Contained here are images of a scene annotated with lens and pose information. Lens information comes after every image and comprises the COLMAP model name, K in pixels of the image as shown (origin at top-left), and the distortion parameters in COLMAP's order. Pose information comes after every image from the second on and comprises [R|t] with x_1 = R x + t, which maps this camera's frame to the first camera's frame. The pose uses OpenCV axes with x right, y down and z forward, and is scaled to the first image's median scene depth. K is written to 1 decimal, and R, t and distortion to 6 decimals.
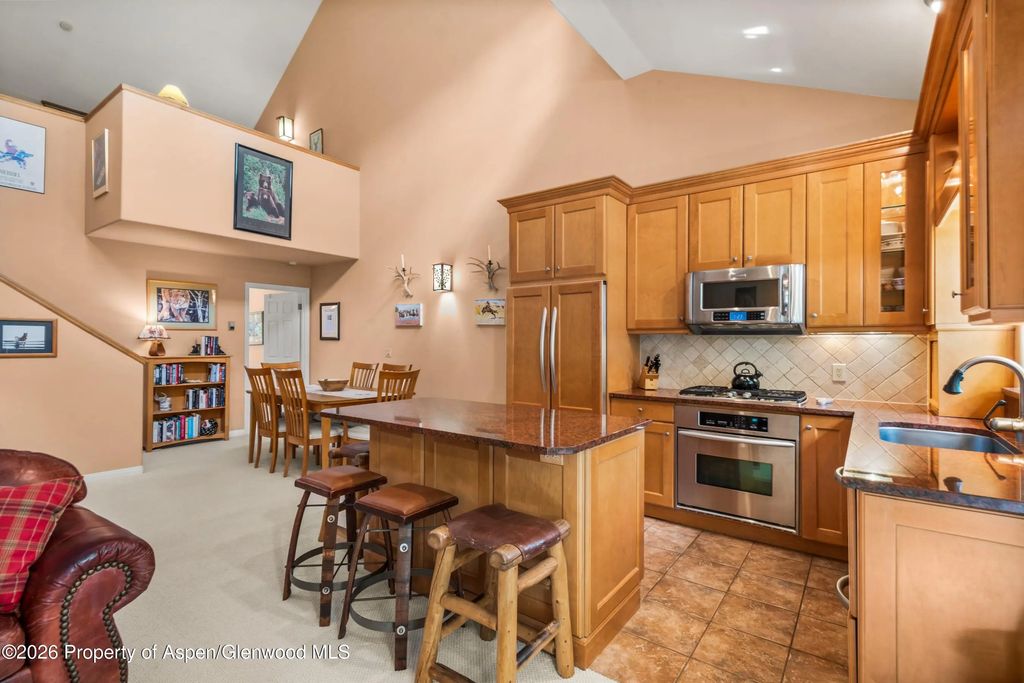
lens RADIAL K [[481.7, 0, 515.1], [0, 481.7, 340.7], [0, 0, 1]] dist [0.018496, -0.005158]
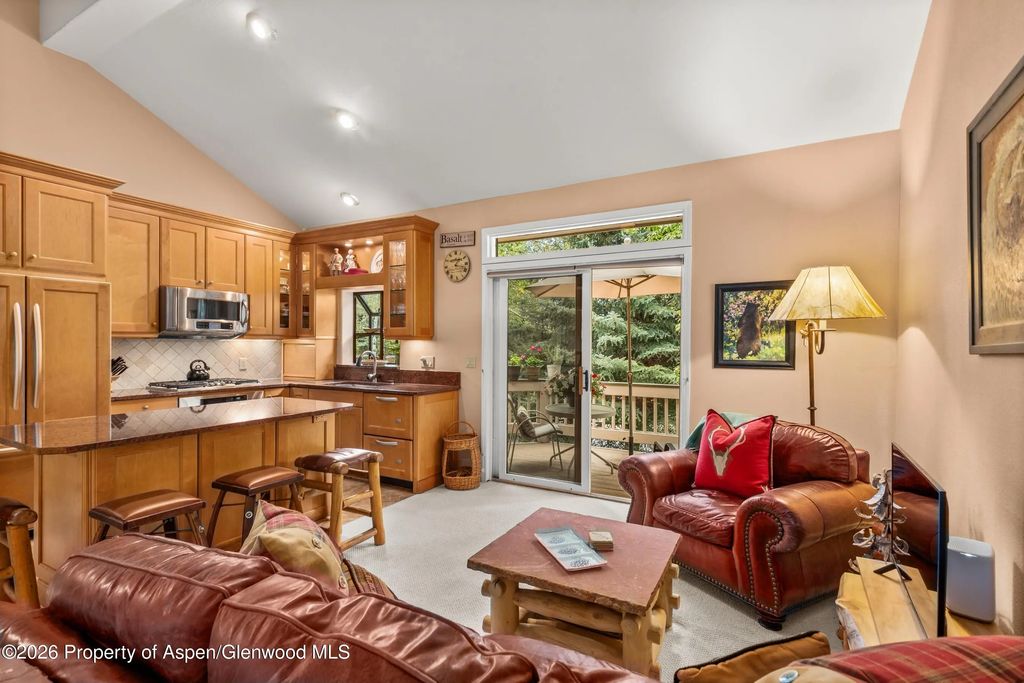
lens RADIAL K [[481.7, 0, 515.6], [0, 481.7, 344.5], [0, 0, 1]] dist [0.018496, -0.005158]
pose [[-0.120215, -0.009544, 0.992702, -0.739288], [-0.013170, 0.999881, 0.008018, -0.015314], [-0.992661, -0.012110, -0.120326, 0.243593]]
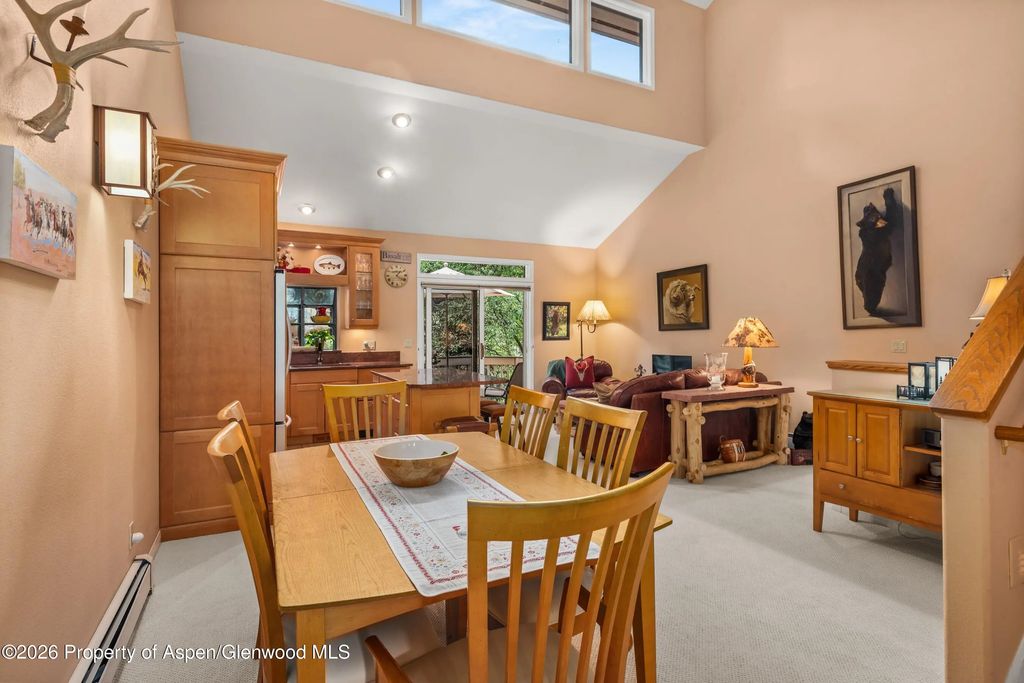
lens RADIAL K [[559.6, 0, 488.4], [0, 559.6, 331.8], [0, 0, 1]] dist [0.009108, 0.000224]
pose [[-0.887259, -0.000510, 0.461271, -0.725991], [-0.002442, 0.999991, -0.003591, 0.001499], [-0.461265, -0.004313, -0.887252, 1.649743]]
